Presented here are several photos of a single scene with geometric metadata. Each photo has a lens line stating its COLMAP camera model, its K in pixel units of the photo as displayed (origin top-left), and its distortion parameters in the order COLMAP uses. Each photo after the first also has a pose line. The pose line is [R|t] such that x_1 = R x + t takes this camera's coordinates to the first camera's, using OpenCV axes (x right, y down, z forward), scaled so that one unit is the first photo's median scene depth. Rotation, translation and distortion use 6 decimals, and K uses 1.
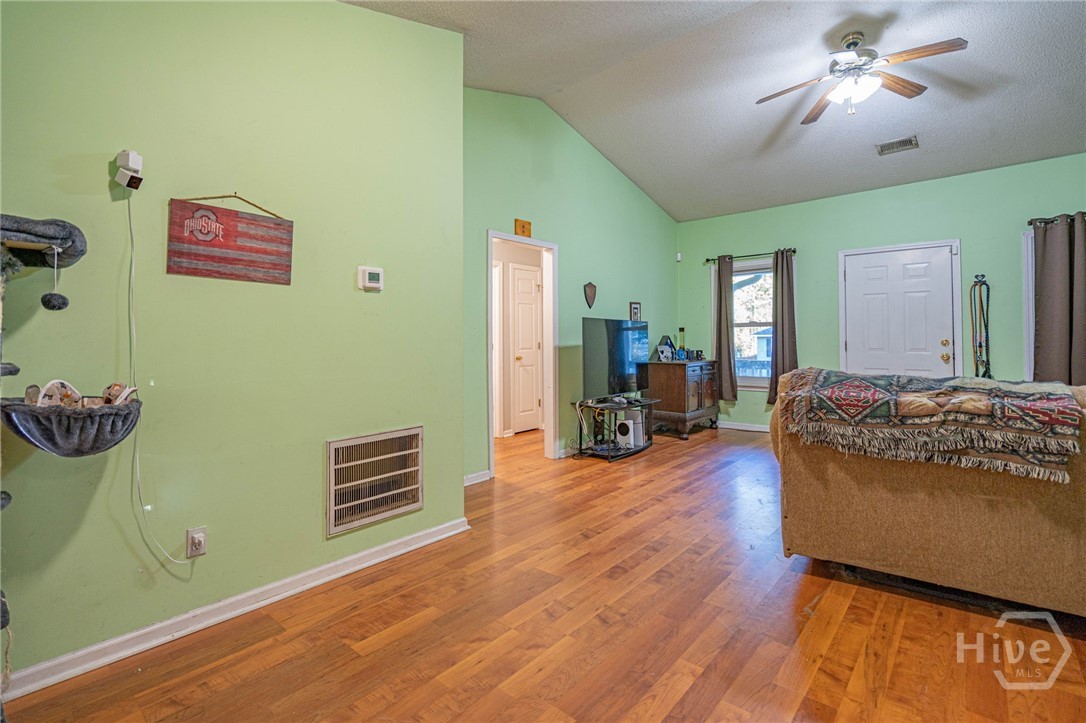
lens RADIAL K [[501.3, 0, 523.3], [0, 501.3, 329.5], [0, 0, 1]] dist [-0.003853, -0.000246]
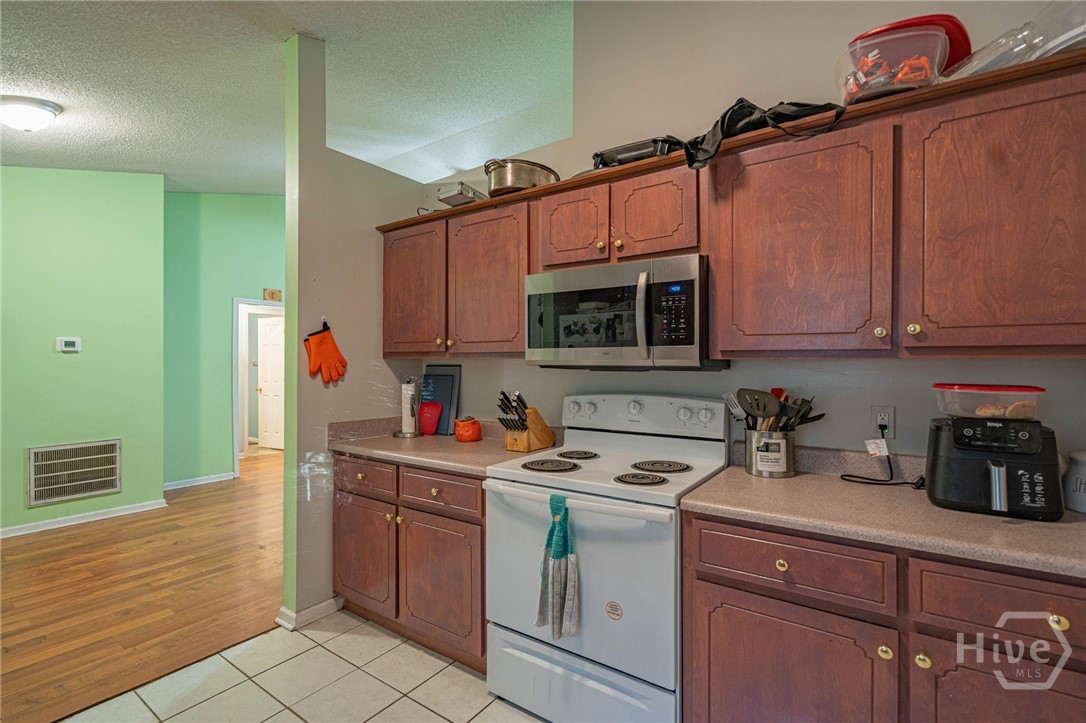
lens RADIAL K [[492.2, 0, 543.0], [0, 492.2, 361.5], [0, 0, 1]] dist [0.001793, 0.000390]
pose [[0.991958, 0.008914, 0.126254, 1.036105], [-0.011039, 0.999809, 0.016141, -0.096415], [-0.126086, -0.017404, 0.991867, -0.764589]]
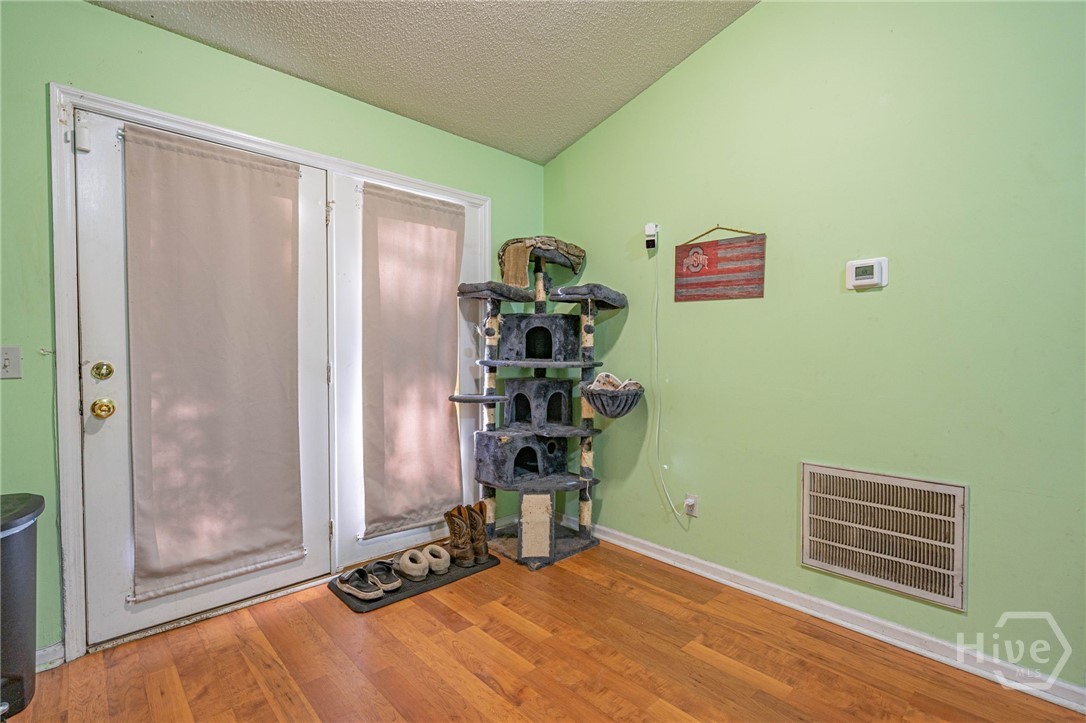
lens RADIAL K [[500.2, 0, 543.0], [0, 500.2, 361.5], [0, 0, 1]] dist [-0.011375, 0.000062]
pose [[-0.080663, 0.029667, -0.996300, 0.550087], [0.016770, 0.999456, 0.028403, 0.004954], [0.996600, -0.014417, -0.081116, 0.597610]]
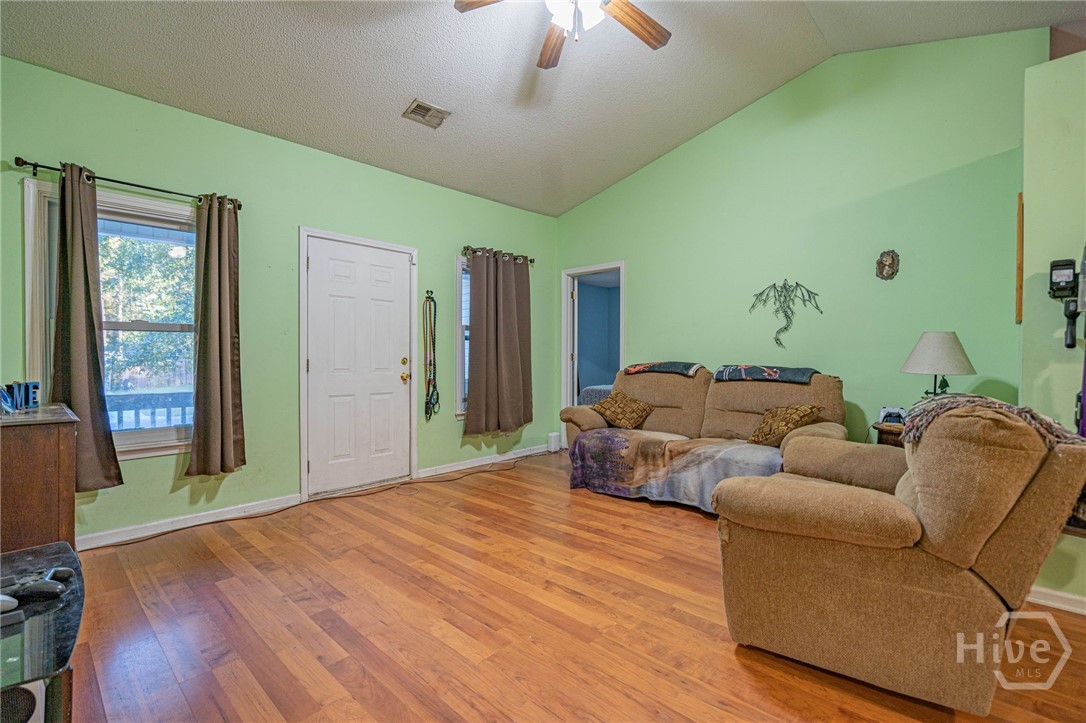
lens RADIAL K [[492.2, 0, 543.0], [0, 492.2, 361.5], [0, 0, 1]] dist [0.001793, 0.000390]
pose [[0.008895, -0.005743, 0.999944, -0.076412], [-0.019719, 0.999788, 0.005918, 0.035158], [-0.999766, -0.019771, 0.008780, 1.490749]]
